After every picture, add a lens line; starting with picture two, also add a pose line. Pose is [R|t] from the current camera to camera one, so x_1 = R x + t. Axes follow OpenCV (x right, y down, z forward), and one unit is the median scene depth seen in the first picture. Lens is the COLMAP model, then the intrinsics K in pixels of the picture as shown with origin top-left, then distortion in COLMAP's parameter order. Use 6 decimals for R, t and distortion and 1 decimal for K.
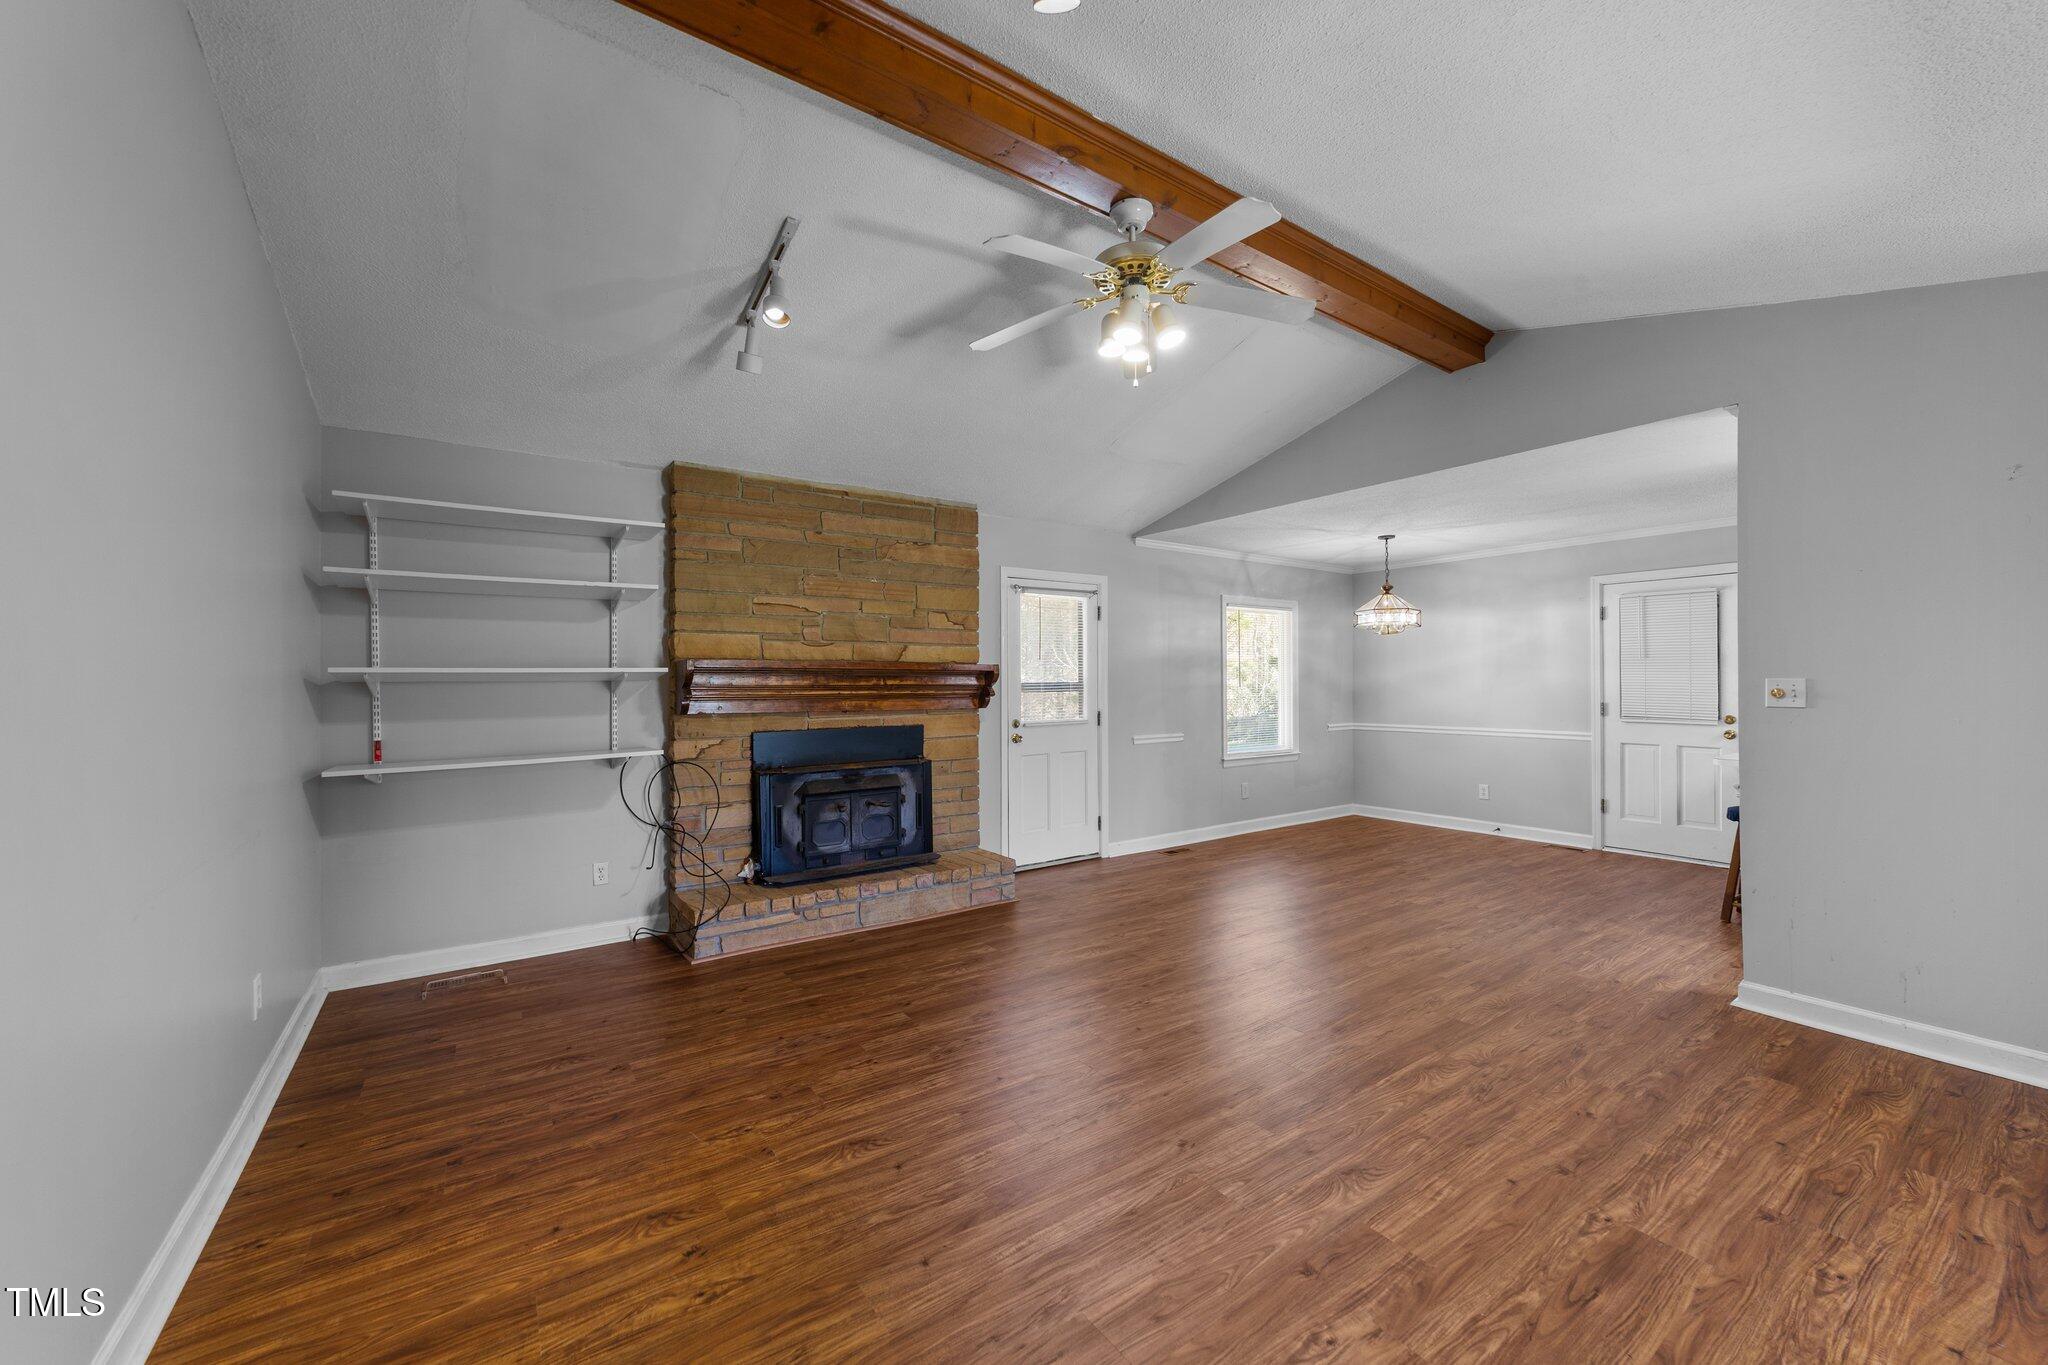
lens RADIAL K [[788.9, 0, 1035.3], [0, 788.9, 684.3], [0, 0, 1]] dist [-0.001436, 0.000612]
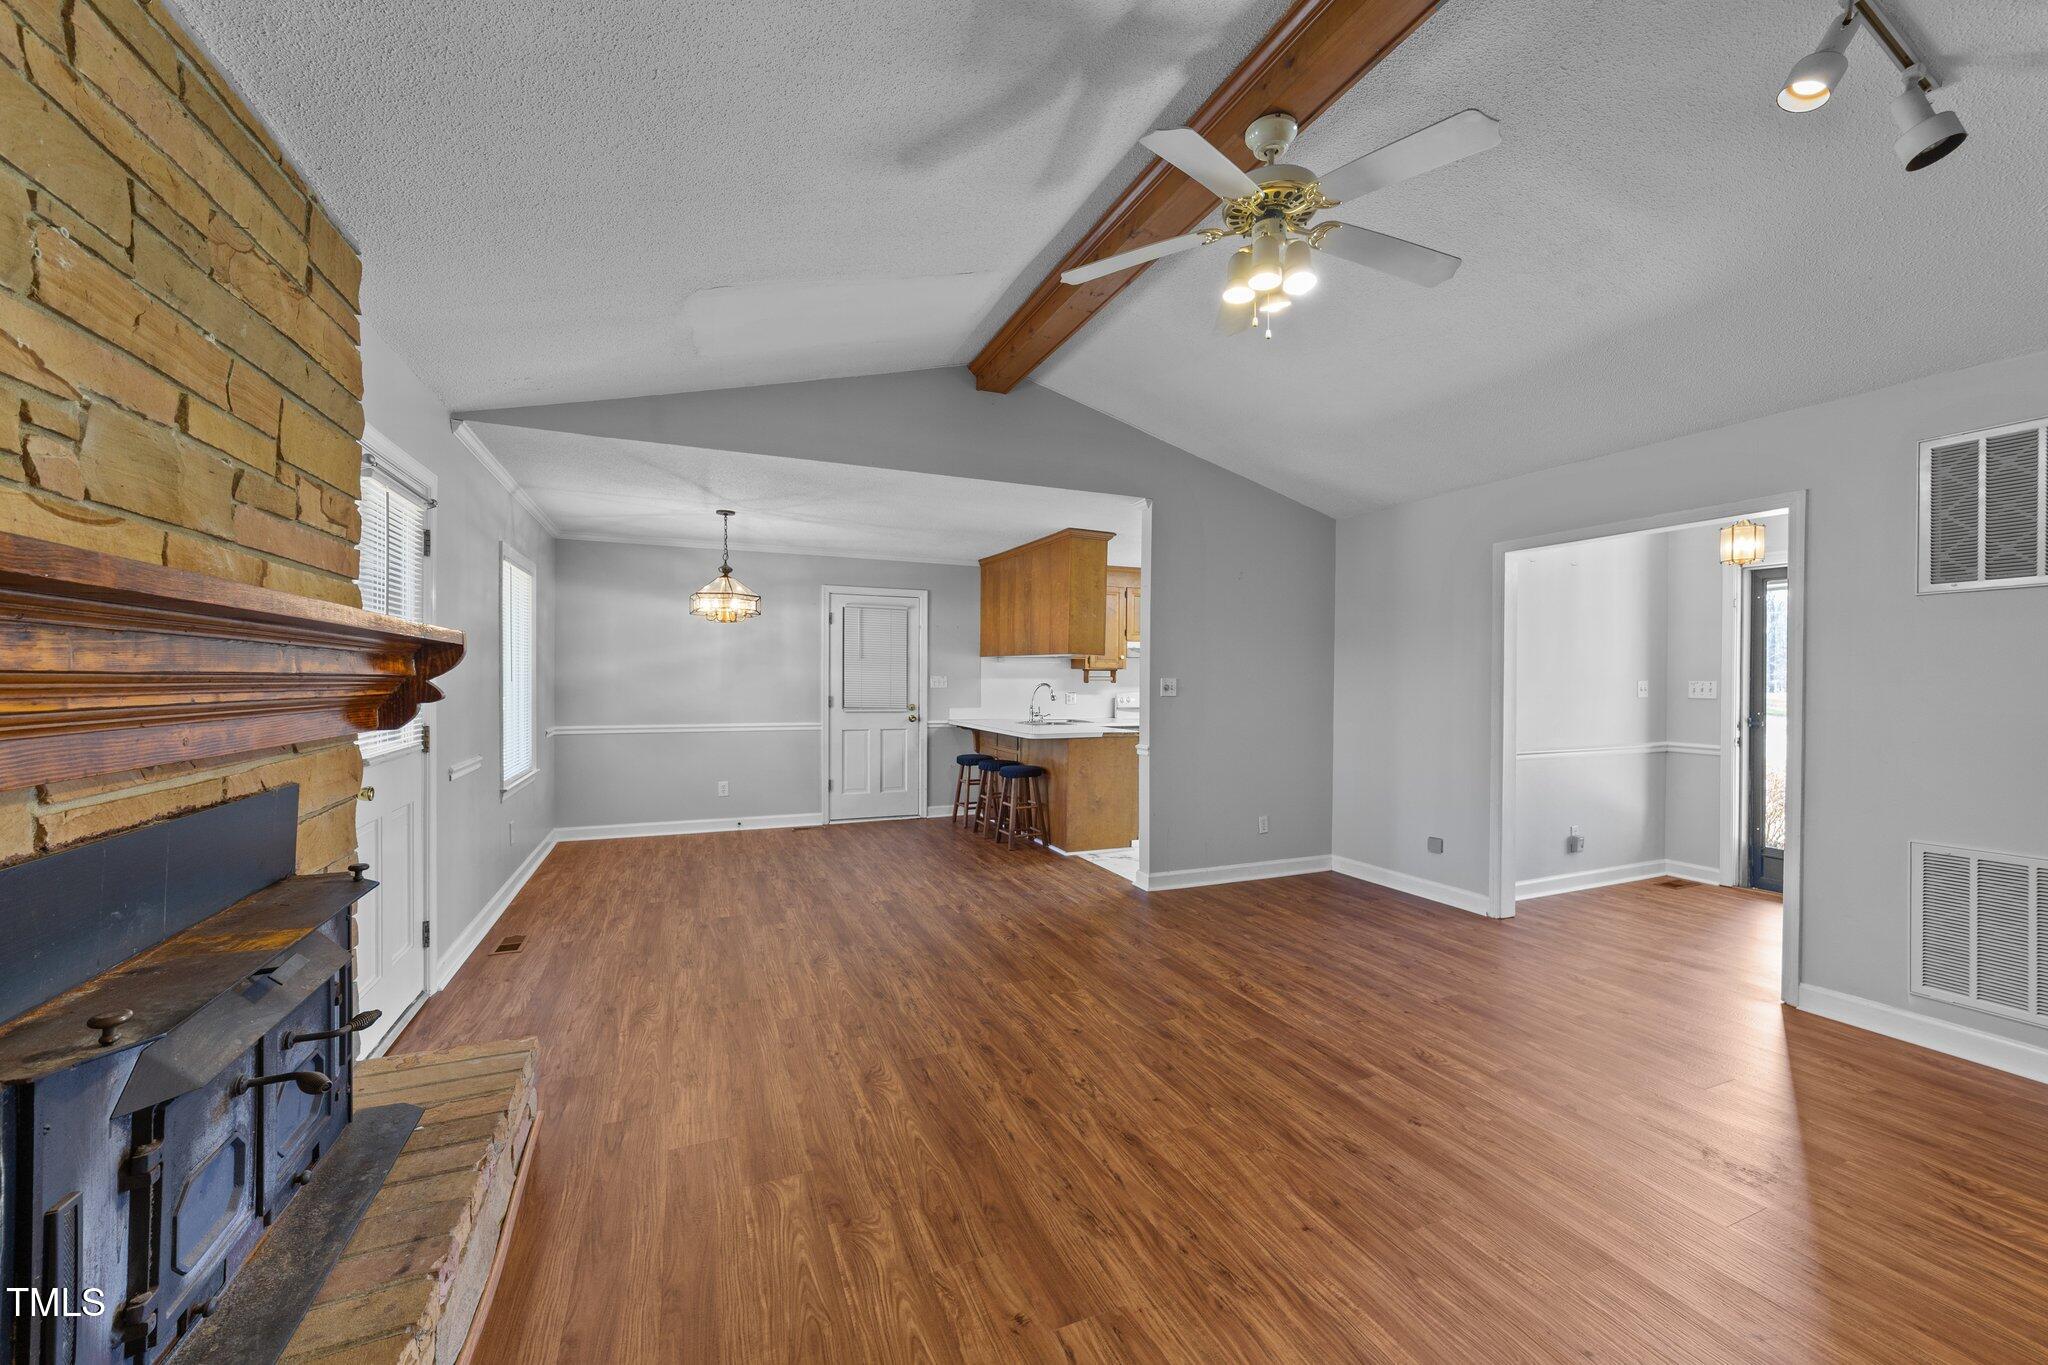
lens RADIAL K [[788.9, 0, 1033.3], [0, 788.9, 676.0], [0, 0, 1]] dist [-0.001436, 0.000612]
pose [[0.199952, 0.010175, 0.979753, -0.682837], [-0.007968, 0.999930, -0.008758, 0.004306], [-0.979773, -0.006056, 0.200019, 0.936481]]
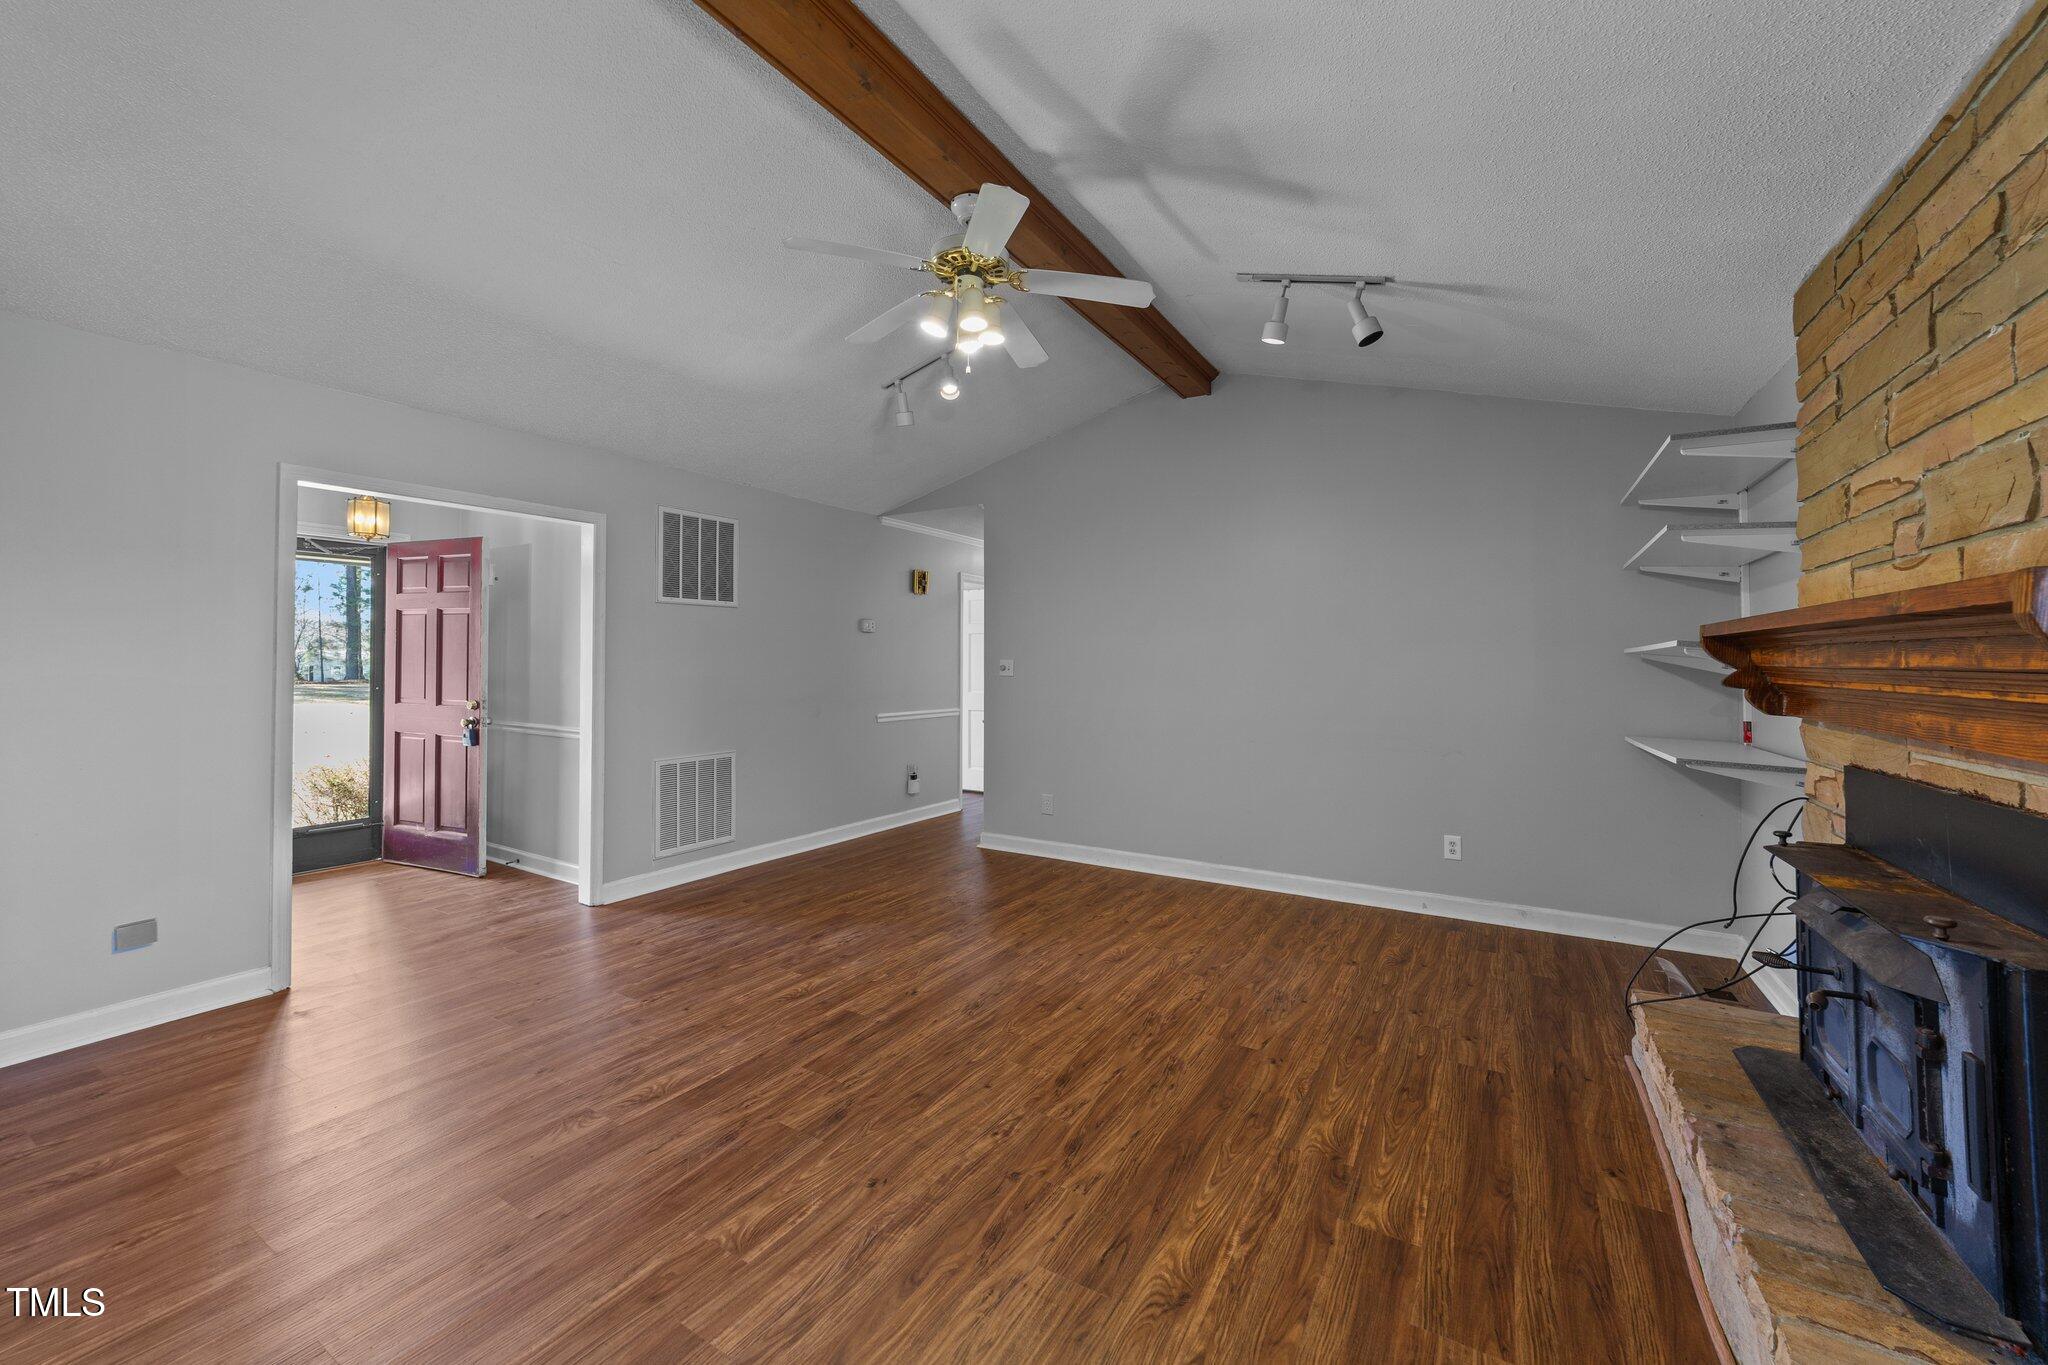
lens RADIAL K [[788.9, 0, 1032.0], [0, 788.9, 642.8], [0, 0, 1]] dist [-0.001436, 0.000612]
pose [[-0.915434, -0.010077, -0.402342, 0.409004], [-0.001090, 0.999745, -0.022560, -0.002310], [0.402467, -0.020213, -0.915211, 1.721580]]
